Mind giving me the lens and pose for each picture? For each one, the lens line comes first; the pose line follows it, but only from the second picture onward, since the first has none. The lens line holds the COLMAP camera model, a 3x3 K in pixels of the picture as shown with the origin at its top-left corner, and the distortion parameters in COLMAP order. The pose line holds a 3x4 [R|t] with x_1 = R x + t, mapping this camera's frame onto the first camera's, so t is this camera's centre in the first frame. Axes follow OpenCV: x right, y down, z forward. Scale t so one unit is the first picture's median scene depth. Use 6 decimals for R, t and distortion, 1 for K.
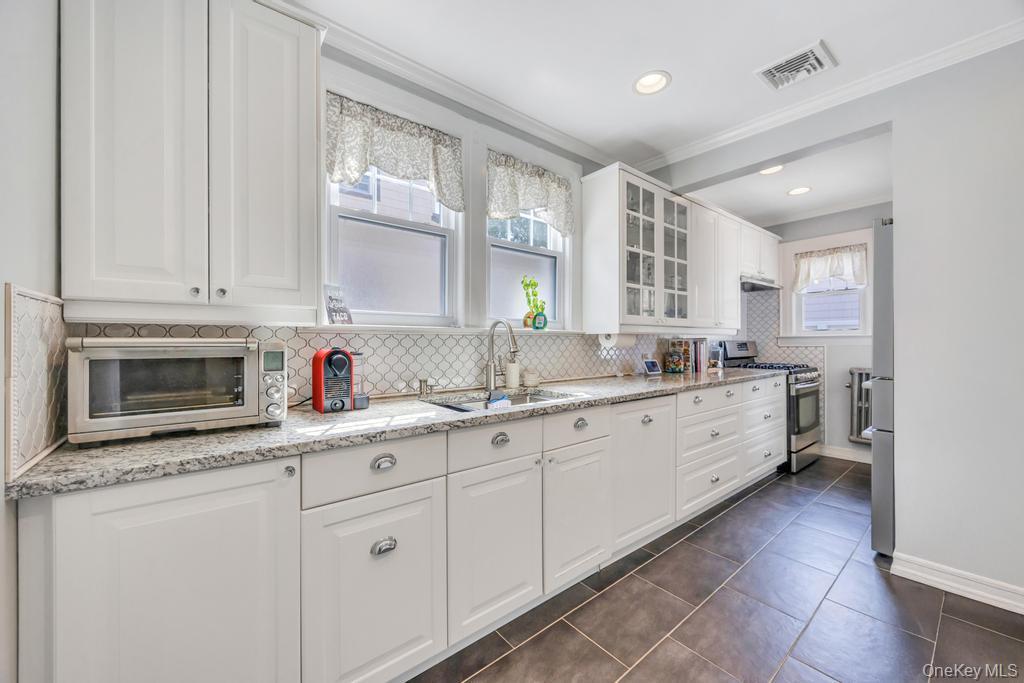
lens RADIAL K [[388.9, 0, 515.0], [0, 388.9, 341.8], [0, 0, 1]] dist [0.000807, -0.000014]
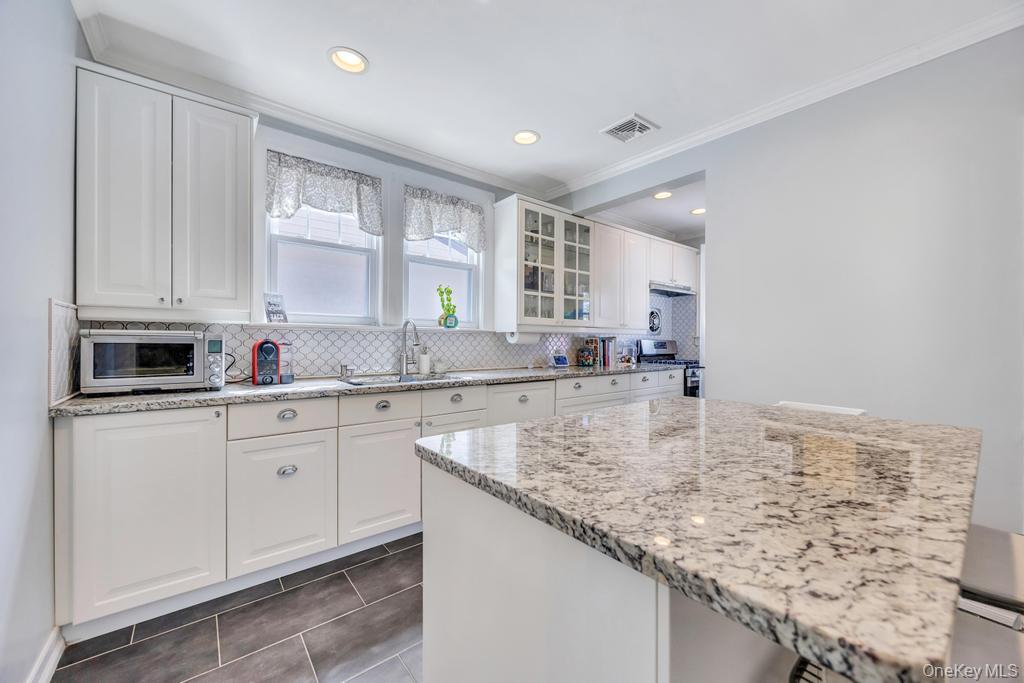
lens RADIAL K [[391.5, 0, 513.4], [0, 391.5, 343.5], [0, 0, 1]] dist [0.000773, 0.000138]
pose [[0.999950, 0.007881, -0.006172, 0.312981], [-0.007858, 0.999962, 0.003783, 0.012921], [0.006201, -0.003734, 0.999974, -0.292400]]
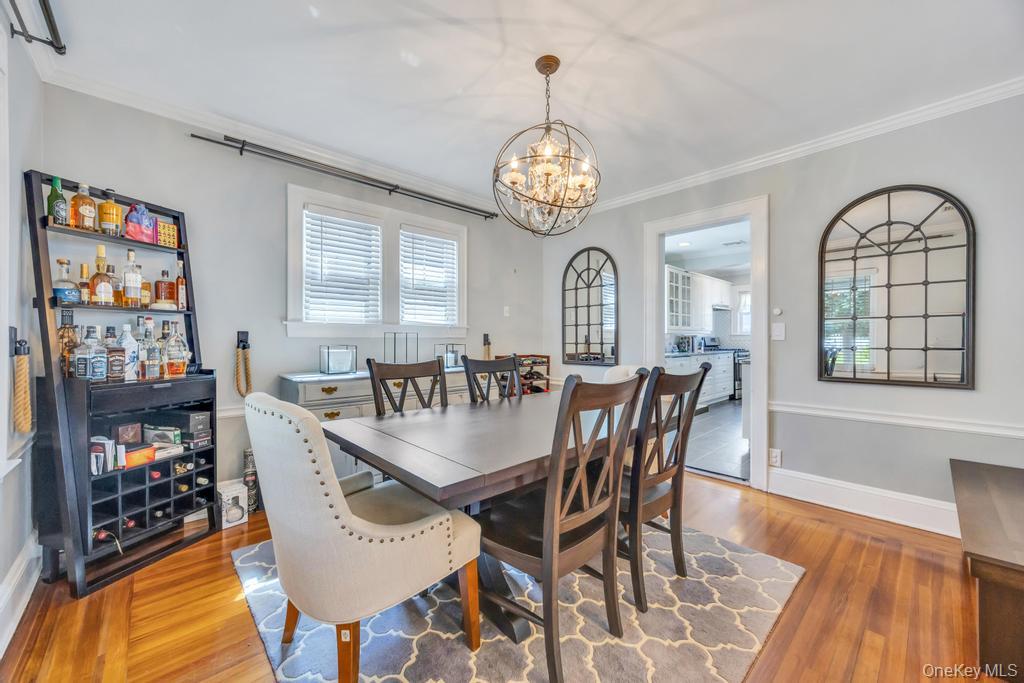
lens RADIAL K [[388.9, 0, 515.0], [0, 388.9, 341.8], [0, 0, 1]] dist [0.000807, -0.000014]
pose [[0.997459, 0.000047, 0.071246, -1.043112], [-0.000198, 0.999998, 0.002111, 0.034493], [-0.071246, -0.002120, 0.997457, -1.676526]]
